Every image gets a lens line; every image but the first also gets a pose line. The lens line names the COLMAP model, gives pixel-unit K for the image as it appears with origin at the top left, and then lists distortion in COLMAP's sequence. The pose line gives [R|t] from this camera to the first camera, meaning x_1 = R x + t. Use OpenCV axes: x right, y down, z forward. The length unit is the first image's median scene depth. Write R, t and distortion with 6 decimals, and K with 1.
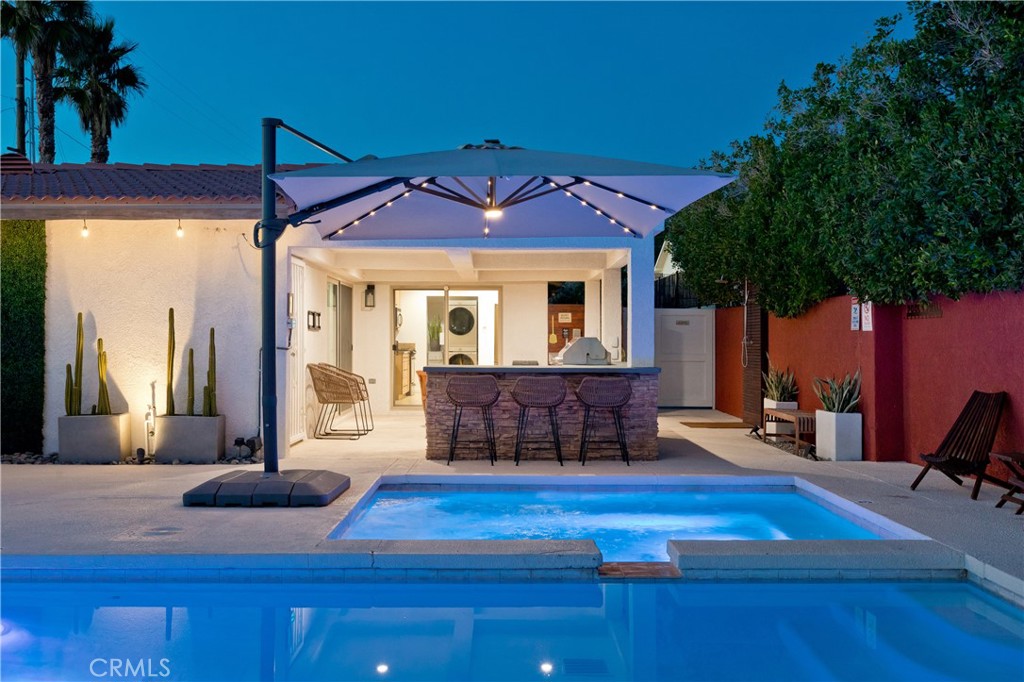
lens RADIAL K [[1000.5, 0, 515.7], [0, 1000.5, 312.4], [0, 0, 1]] dist [0.002544, 0.007310]
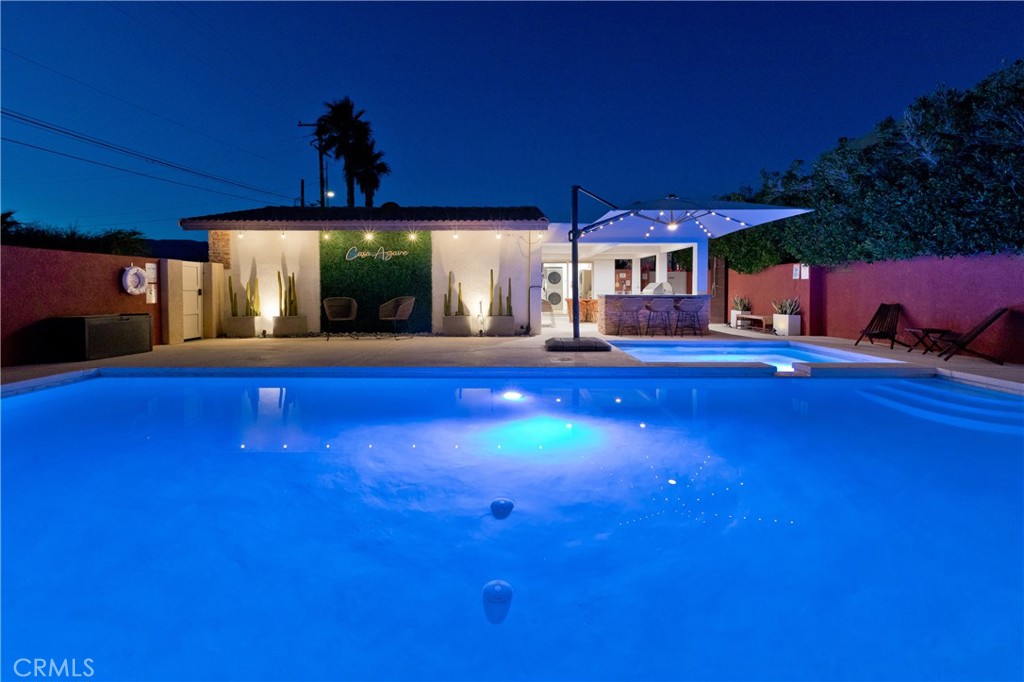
lens RADIAL K [[459.2, 0, 494.6], [0, 459.2, 302.0], [0, 0, 1]] dist [0.001139, 0.000051]
pose [[0.999945, -0.000253, -0.010457, -0.318568], [0.000826, 0.998497, 0.054804, 0.012507], [0.010428, -0.054810, 0.998442, -0.052721]]
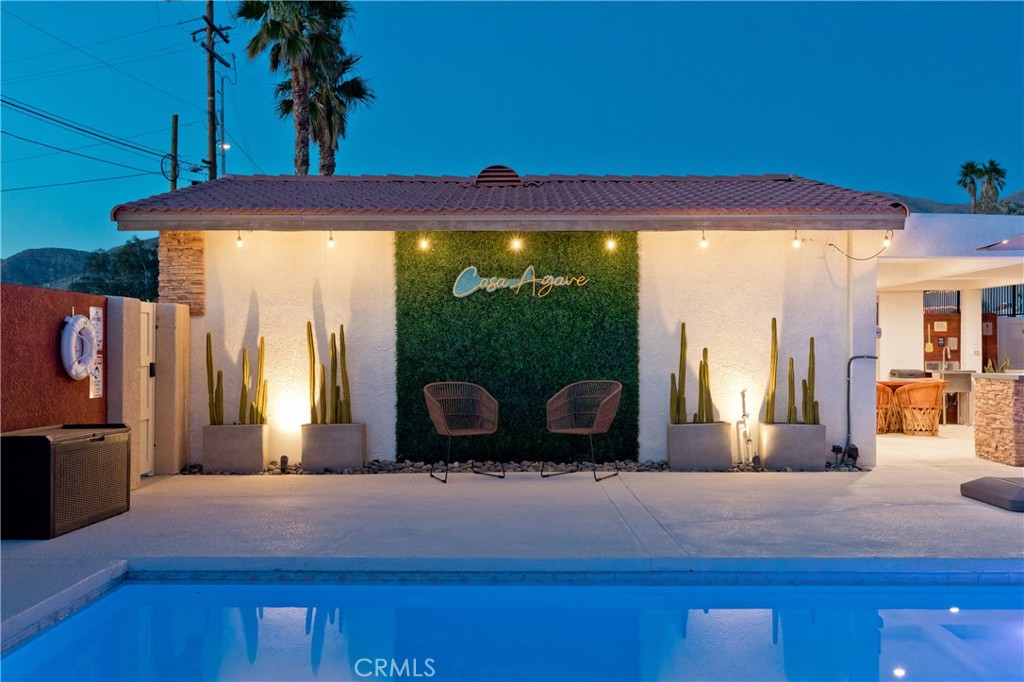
lens RADIAL K [[997.4, 0, 532.2], [0, 997.4, 343.1], [0, 0, 1]] dist [-0.010143, -0.013609]
pose [[0.999966, 0.001040, -0.008183, -0.573833], [-0.000883, 0.999815, 0.019205, 0.001824], [0.008201, -0.019197, 0.999782, -0.011822]]
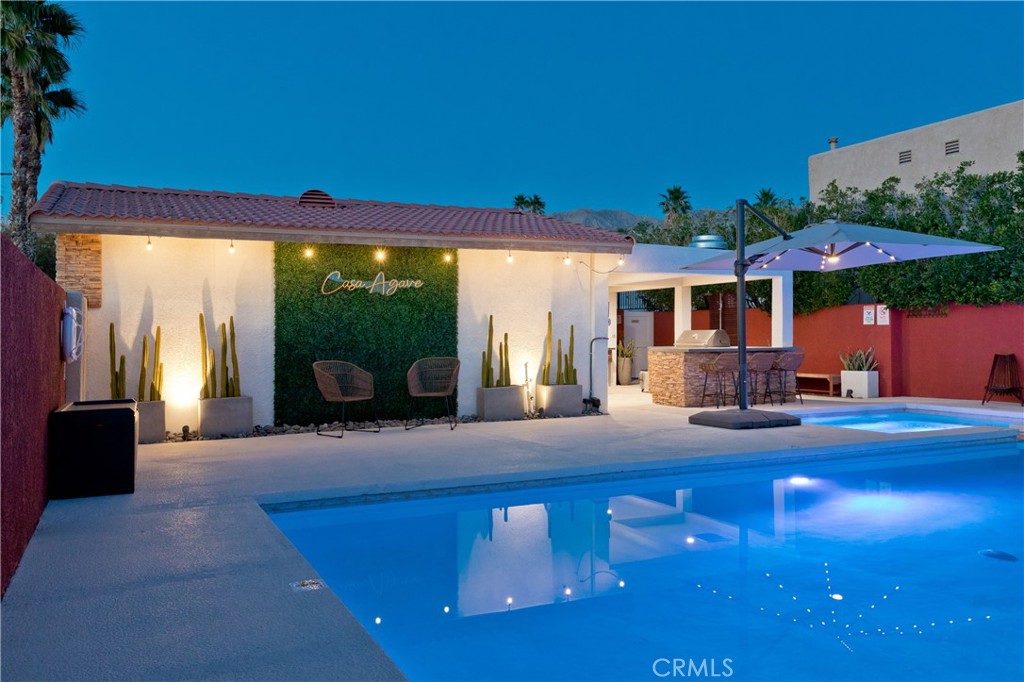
lens RADIAL K [[795.8, 0, 559.2], [0, 795.8, 319.0], [0, 0, 1]] dist [0.021994, 0.000055]
pose [[0.911363, 0.000011, 0.411604, -0.802036], [-0.001198, 0.999996, 0.002627, 0.003051], [-0.411602, -0.002887, 0.911359, -0.067978]]
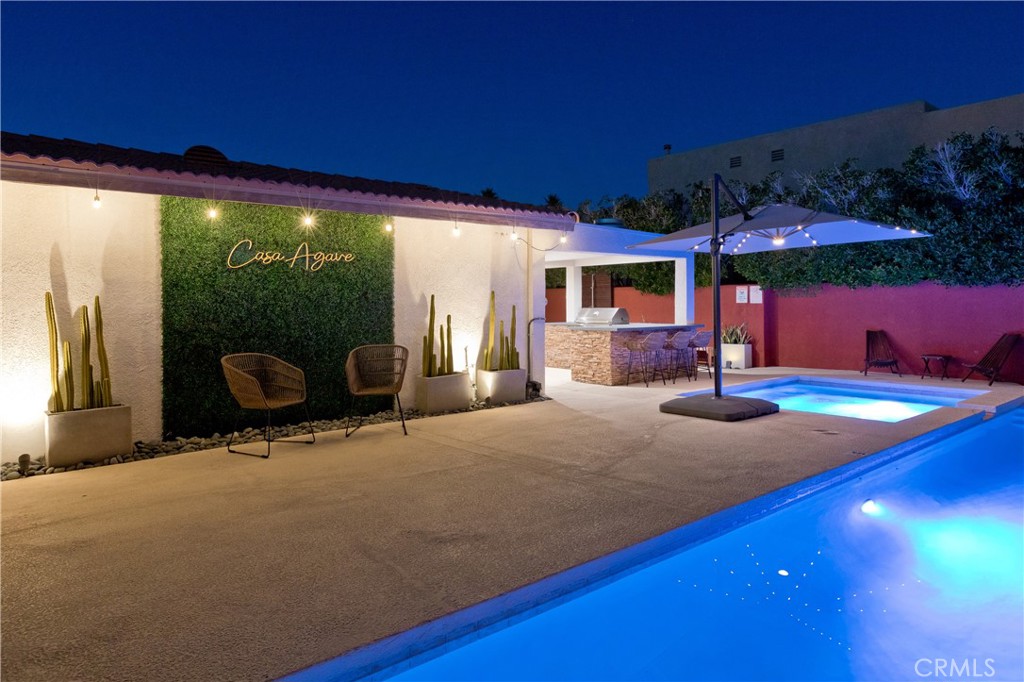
lens RADIAL K [[643.9, 0, 571.5], [0, 643.9, 306.8], [0, 0, 1]] dist [0.003739, 0.002335]
pose [[0.774857, -0.008757, 0.632075, -0.801571], [-0.006263, 0.999749, 0.021529, -0.002667], [-0.632105, -0.020641, 0.774608, 0.260442]]
